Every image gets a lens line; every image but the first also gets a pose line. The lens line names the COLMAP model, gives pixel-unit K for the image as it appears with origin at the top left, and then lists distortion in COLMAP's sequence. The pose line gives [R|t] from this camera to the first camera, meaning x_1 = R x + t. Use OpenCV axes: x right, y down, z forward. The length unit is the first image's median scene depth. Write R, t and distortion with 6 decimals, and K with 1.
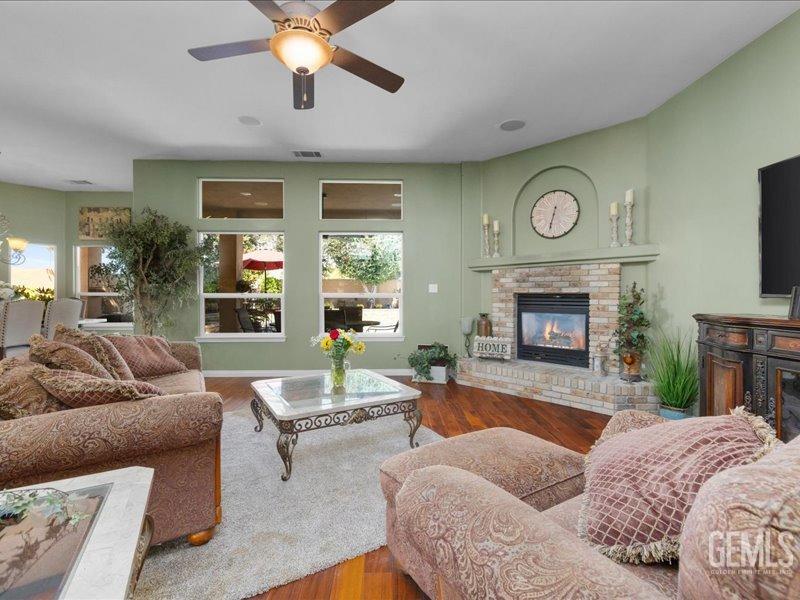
lens RADIAL K [[365.9, 0, 398.4], [0, 365.9, 296.8], [0, 0, 1]] dist [0.002823, -0.000873]
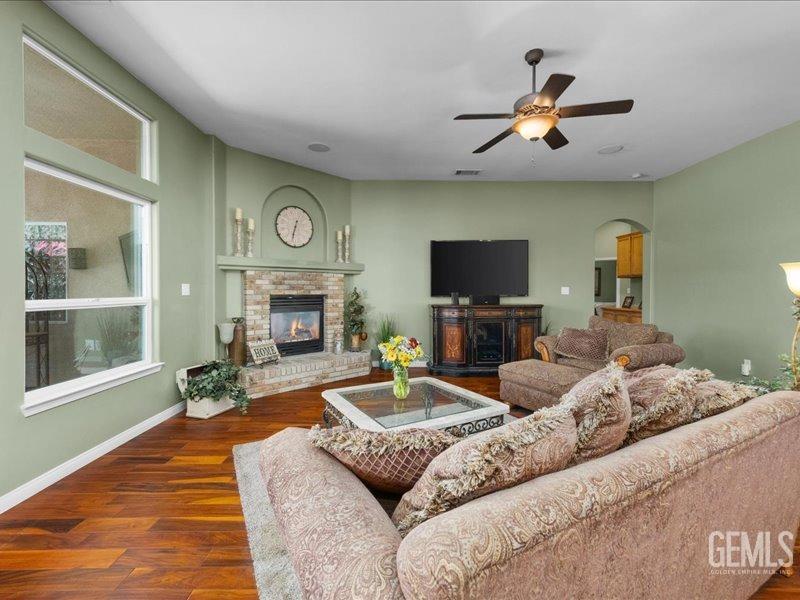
lens RADIAL K [[365.9, 0, 408.0], [0, 365.9, 289.8], [0, 0, 1]] dist [0.002823, -0.000873]
pose [[0.006592, 0.001108, 0.999978, -0.726710], [0.007506, 0.999971, -0.001157, -0.021195], [-0.999950, 0.007514, 0.006584, 0.628616]]
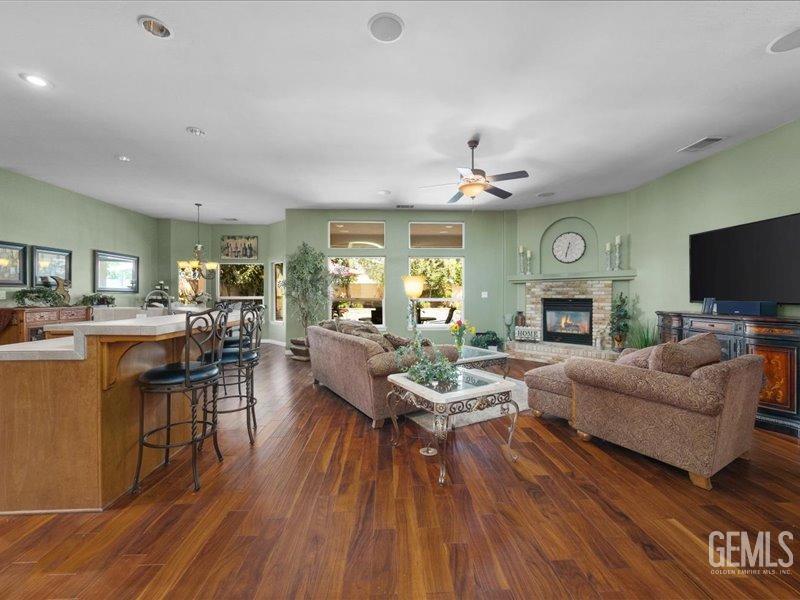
lens RADIAL K [[332.2, 0, 398.1], [0, 332.2, 298.8], [0, 0, 1]] dist [0.003108, 0.000191]
pose [[0.999951, -0.000349, 0.009866, -0.309867], [0.000314, 0.999994, 0.003544, -0.012874], [-0.009867, -0.003541, 0.999945, -0.402768]]
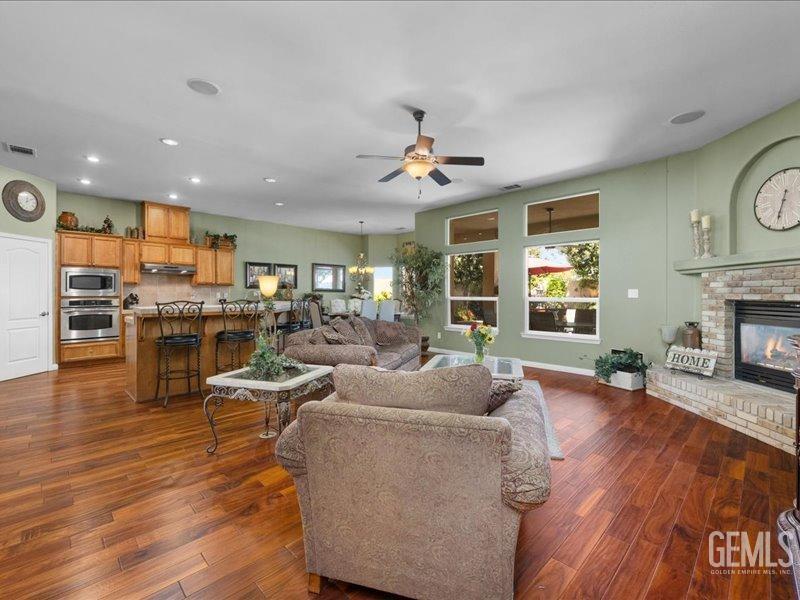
lens RADIAL K [[355.7, 0, 404.6], [0, 355.7, 295.4], [0, 0, 1]] dist [0.005052, 0.000406]
pose [[0.687759, 0.004136, -0.725927, 0.418674], [-0.006917, 0.999976, -0.000856, -0.014958], [0.725906, 0.005610, 0.687771, -0.111697]]
